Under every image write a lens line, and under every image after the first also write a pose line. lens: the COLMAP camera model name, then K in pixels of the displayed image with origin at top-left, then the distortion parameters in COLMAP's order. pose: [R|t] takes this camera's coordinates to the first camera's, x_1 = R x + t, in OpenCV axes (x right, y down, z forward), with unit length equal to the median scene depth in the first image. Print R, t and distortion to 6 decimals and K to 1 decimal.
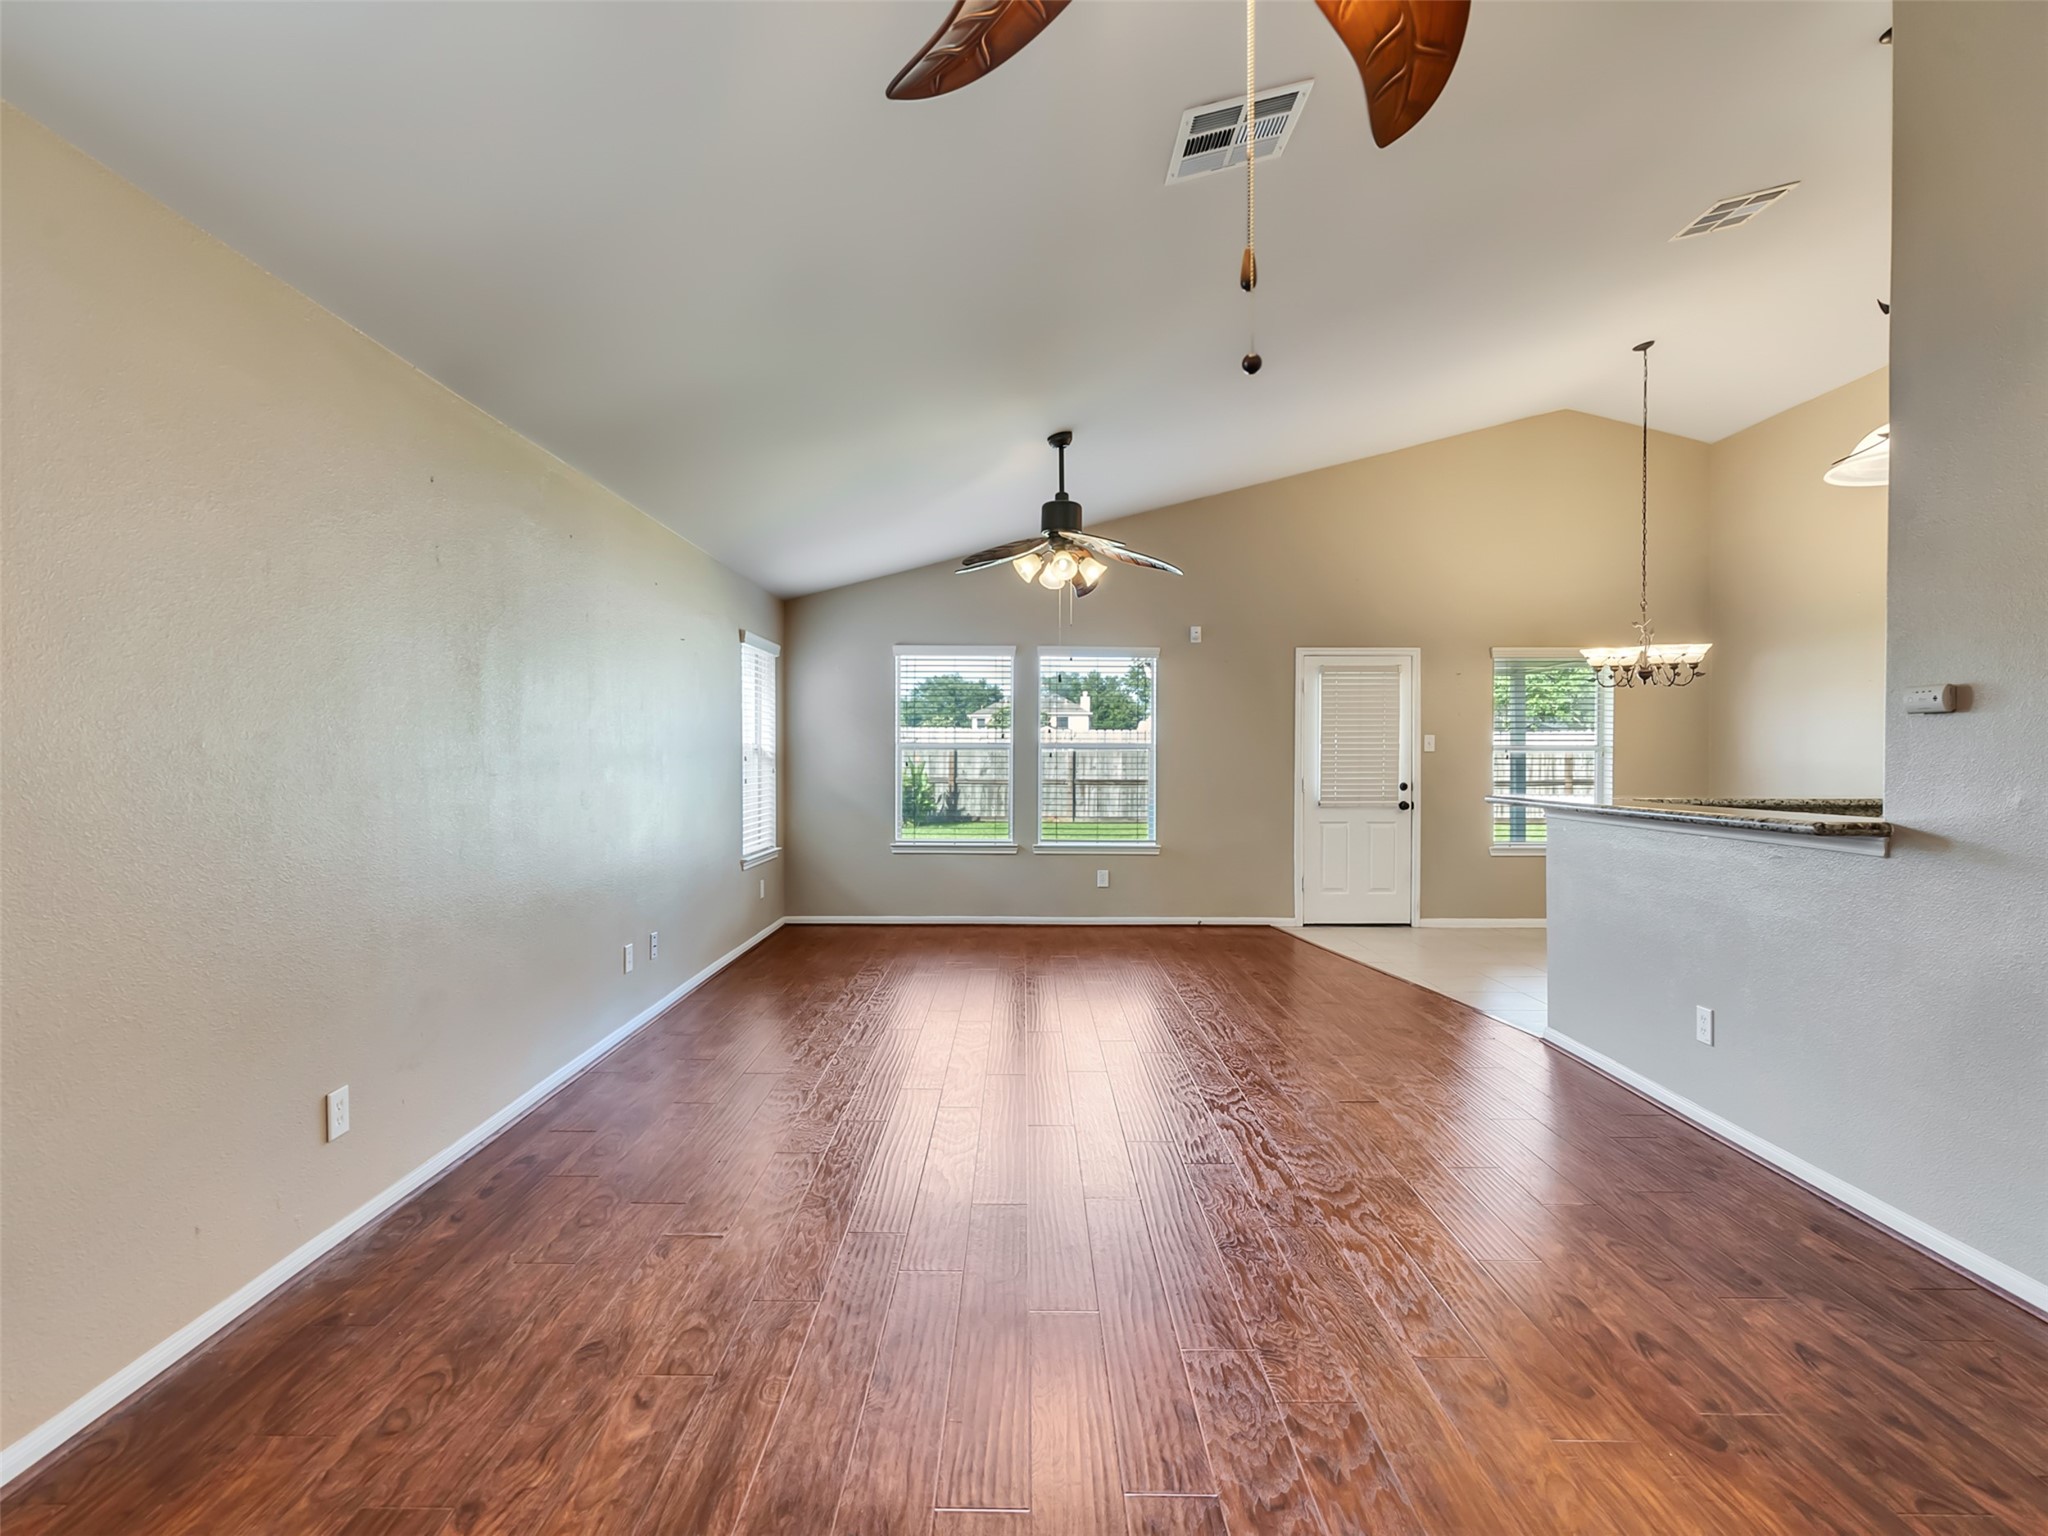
lens RADIAL K [[1051.3, 0, 1010.4], [0, 1051.3, 764.4], [0, 0, 1]] dist [-0.004917, 0.003617]
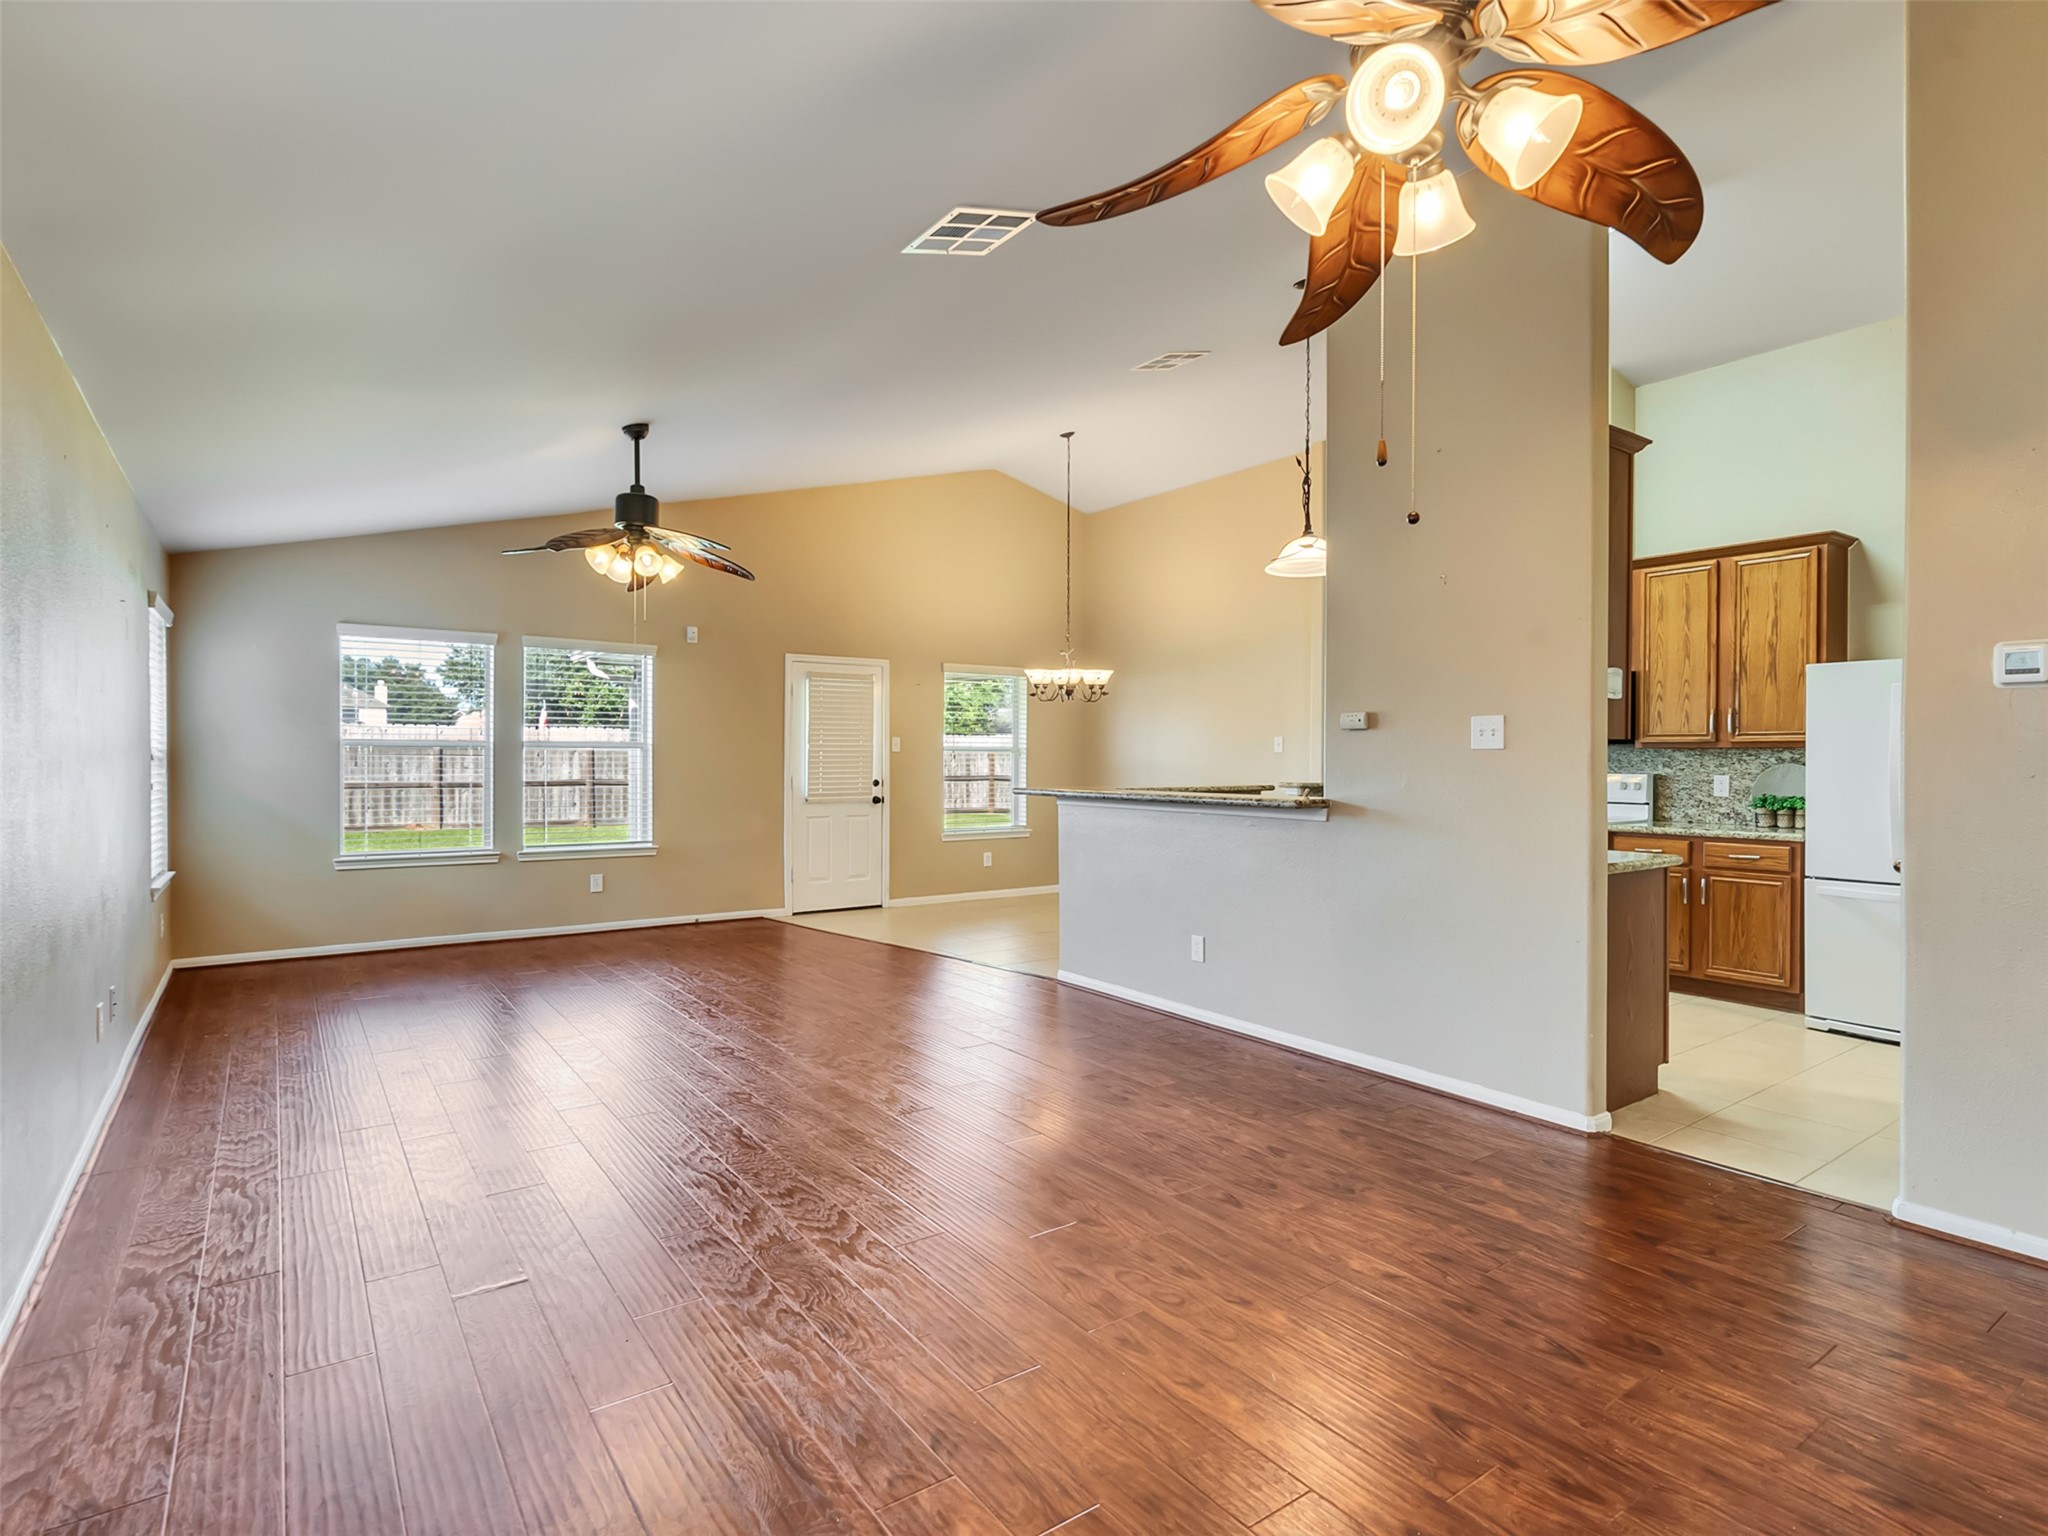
lens RADIAL K [[1051.3, 0, 1012.7], [0, 1051.3, 765.9], [0, 0, 1]] dist [-0.004917, 0.003617]
pose [[0.809930, -0.004136, 0.586513, -0.166960], [0.003085, 0.999991, 0.002792, 0.000208], [-0.586519, -0.000452, 0.809935, 0.004017]]
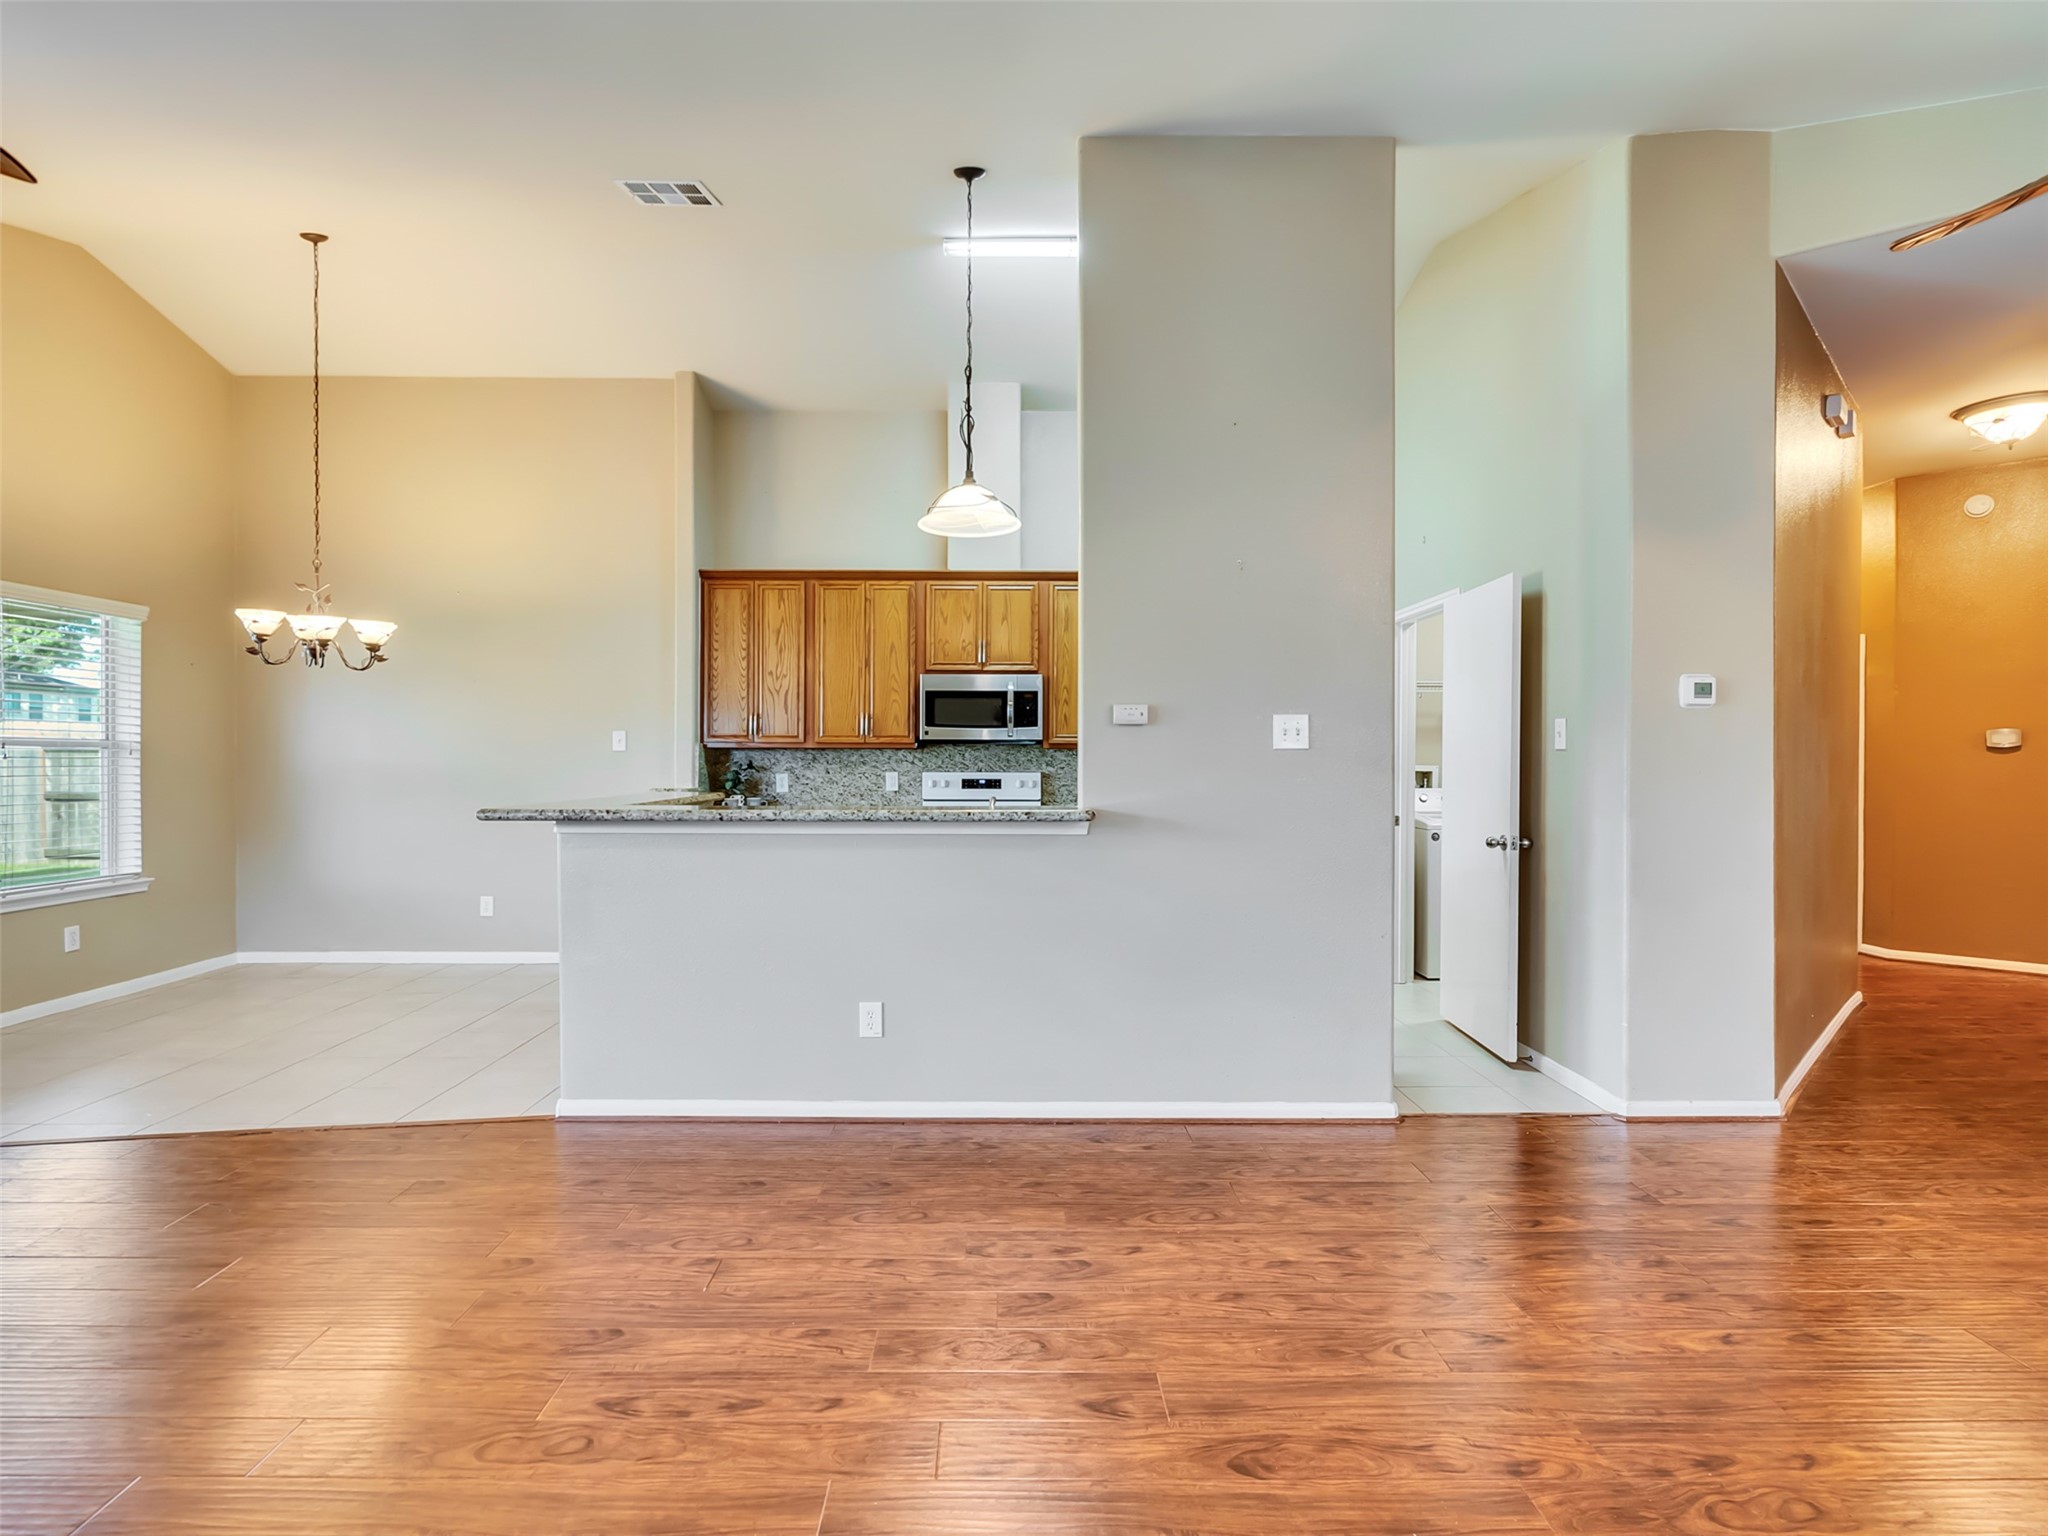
lens RADIAL K [[1051.3, 0, 1005.5], [0, 1051.3, 766.8], [0, 0, 1]] dist [-0.004917, 0.003617]
pose [[-0.018423, -0.009111, 0.999789, -0.167107], [0.005553, 0.999942, 0.009215, -0.002719], [-0.999815, 0.005721, -0.018371, 0.411148]]
